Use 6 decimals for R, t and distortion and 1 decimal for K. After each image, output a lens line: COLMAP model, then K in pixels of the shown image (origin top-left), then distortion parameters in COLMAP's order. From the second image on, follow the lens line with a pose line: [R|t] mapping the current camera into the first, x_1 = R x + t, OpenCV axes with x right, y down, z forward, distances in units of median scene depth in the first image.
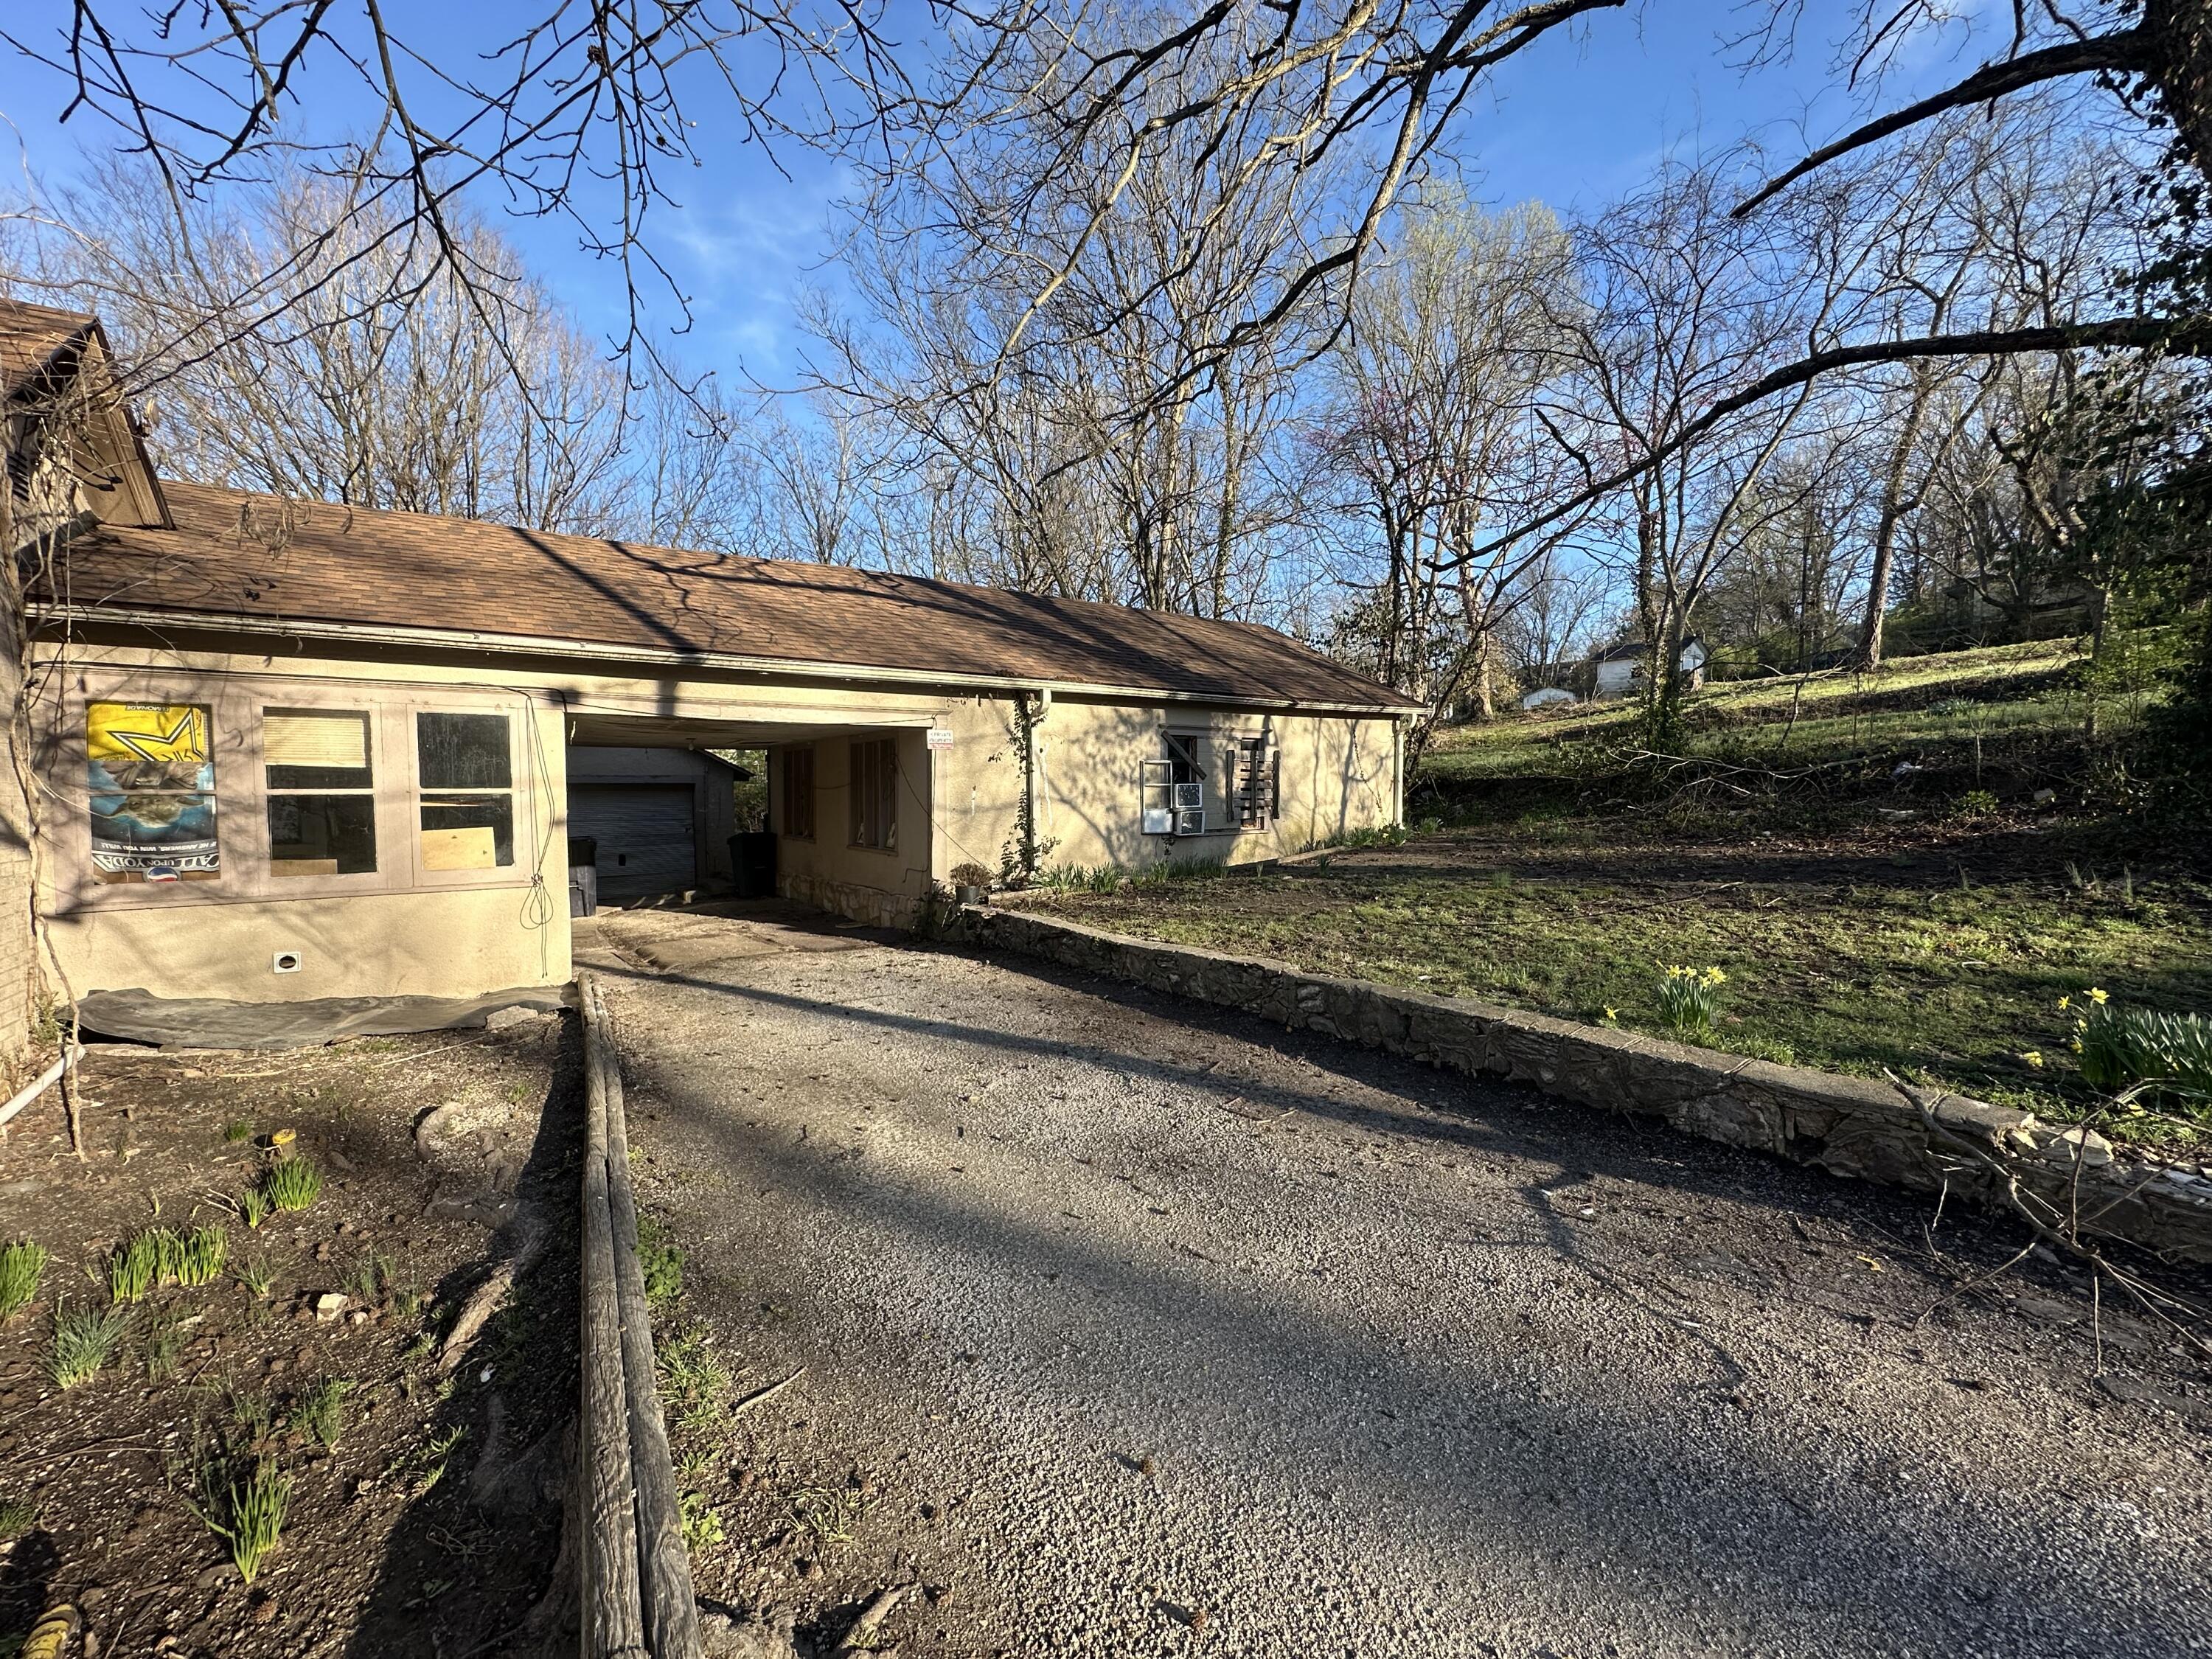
lens RADIAL K [[884.6, 0, 1106.0], [0, 884.6, 829.5], [0, 0, 1]] dist [-0.003872, -0.000013]
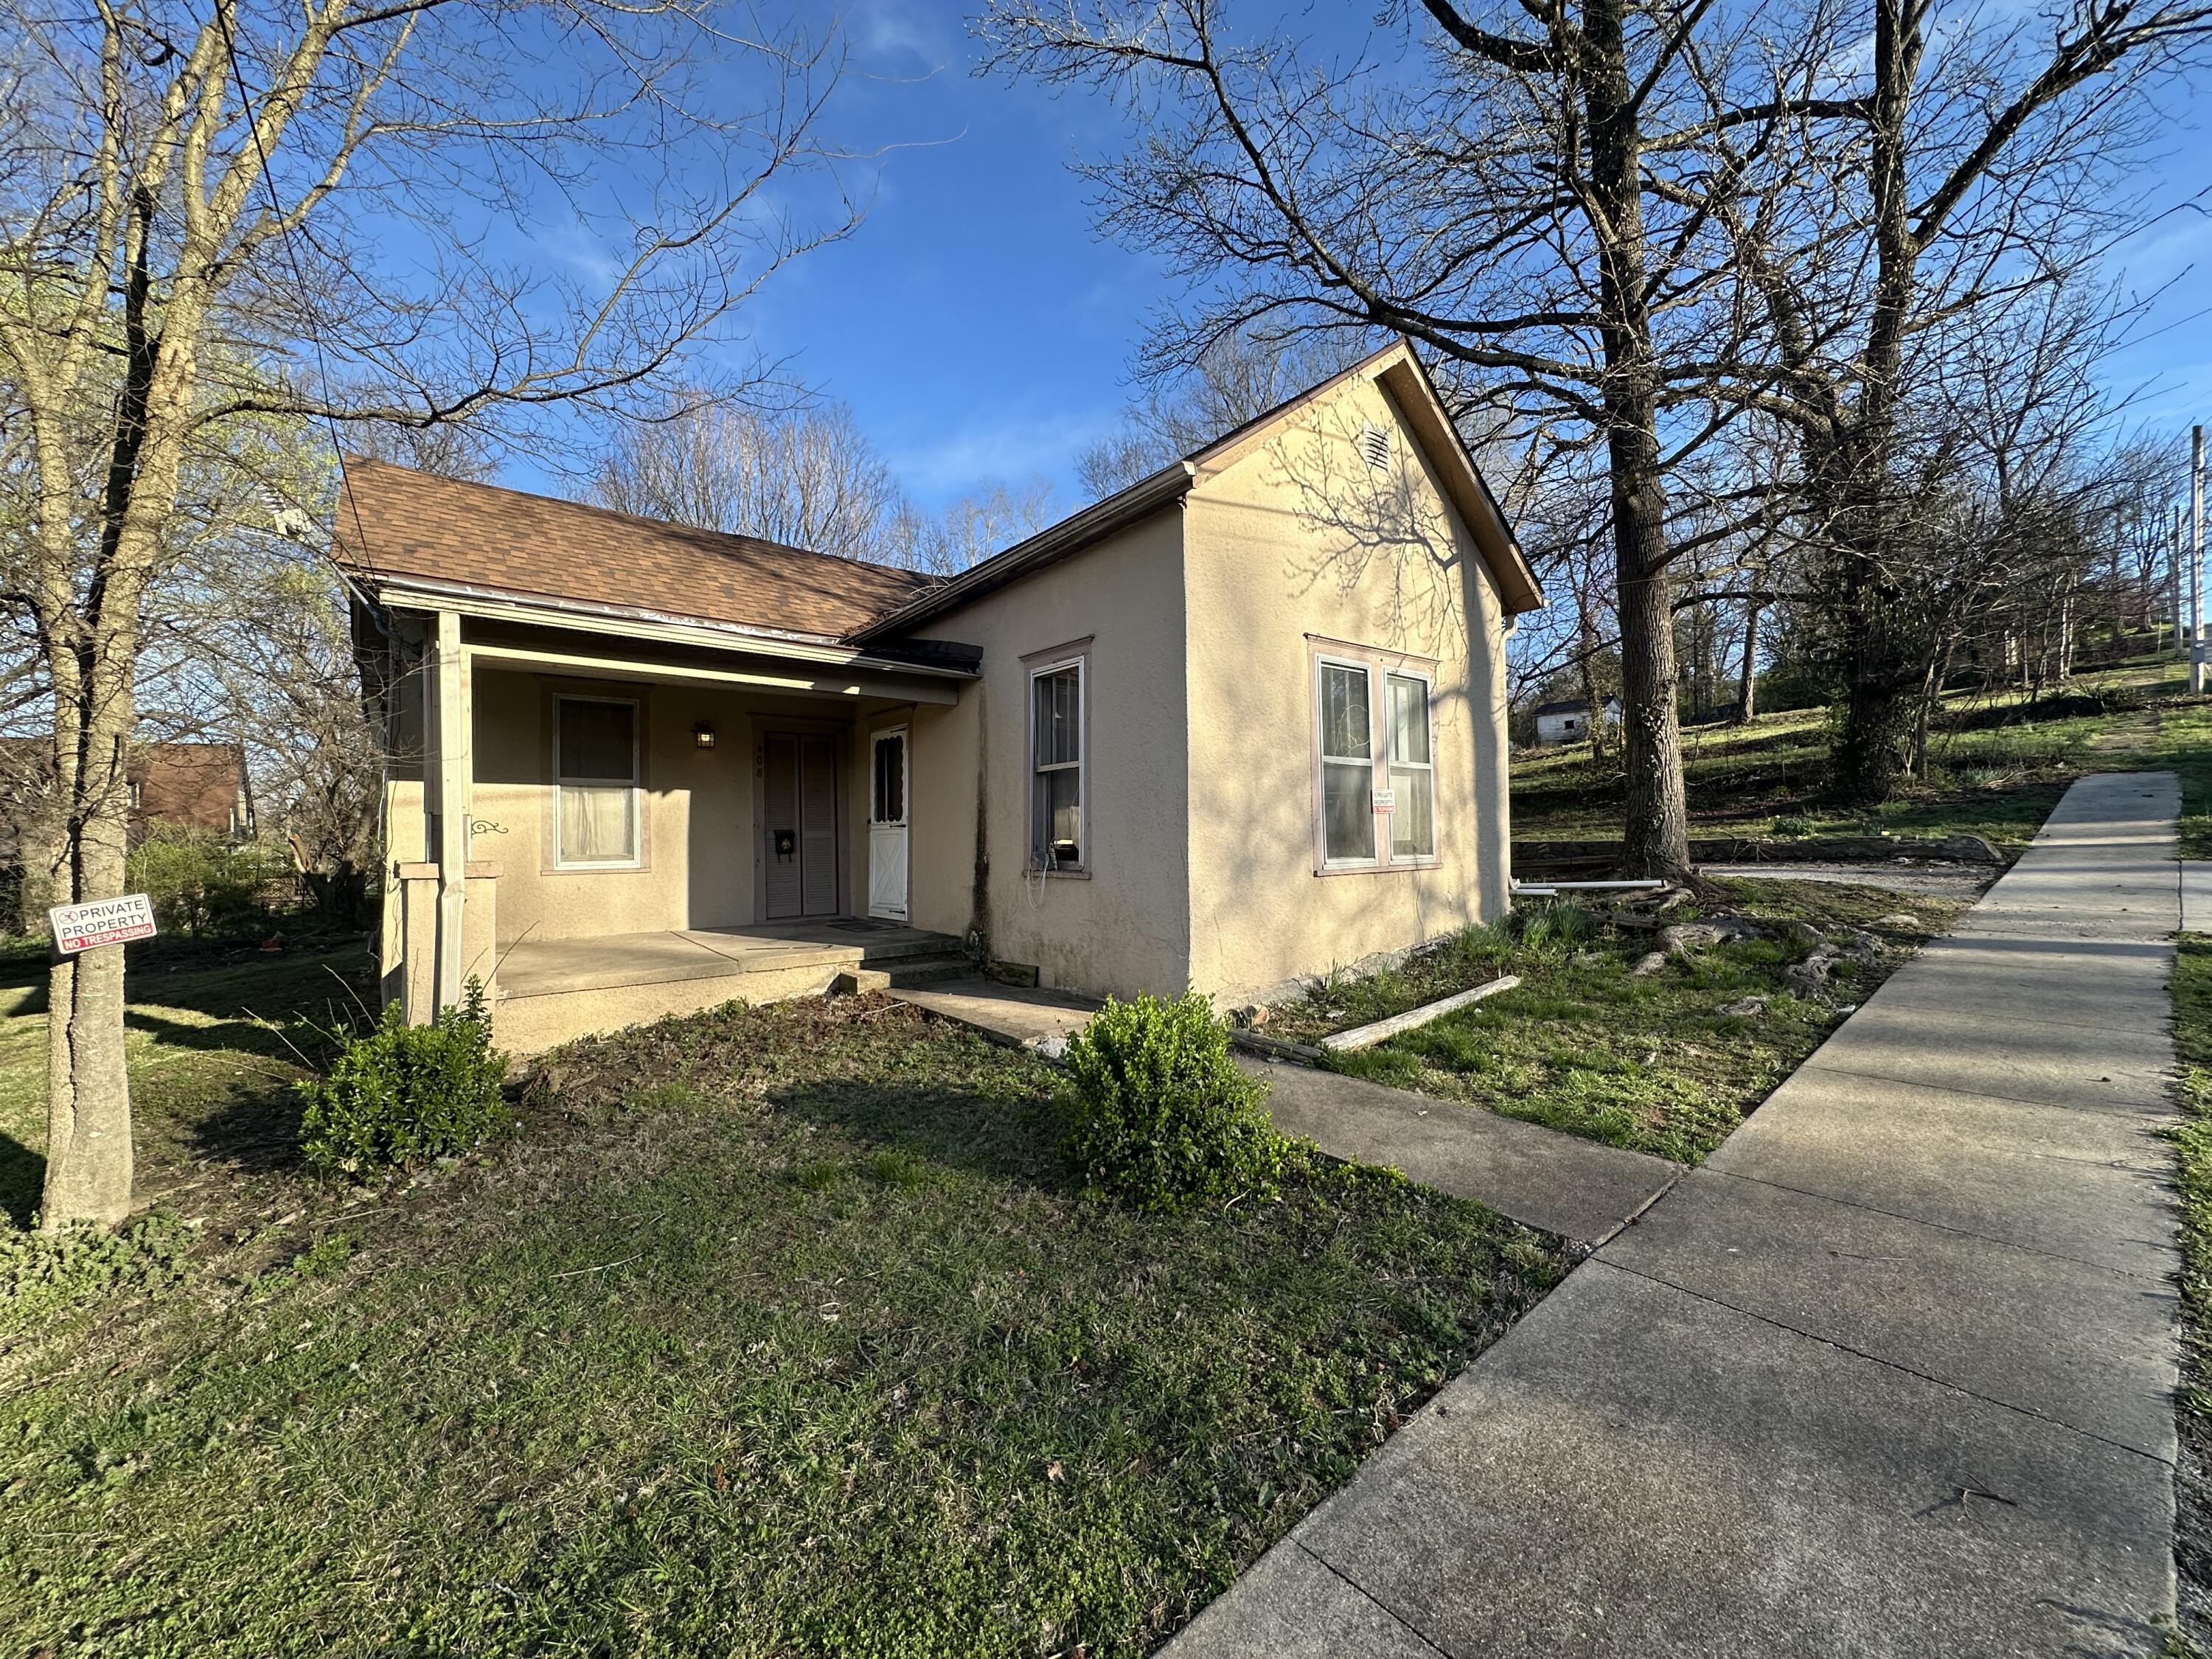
lens RADIAL K [[884.6, 0, 1106.0], [0, 884.6, 829.5], [0, 0, 1]] dist [-0.003872, -0.000013]
pose [[0.997112, -0.009846, 0.075310, -0.171826], [0.014019, 0.998383, -0.055092, 0.033937], [-0.074646, 0.055989, 0.995637, -0.214603]]
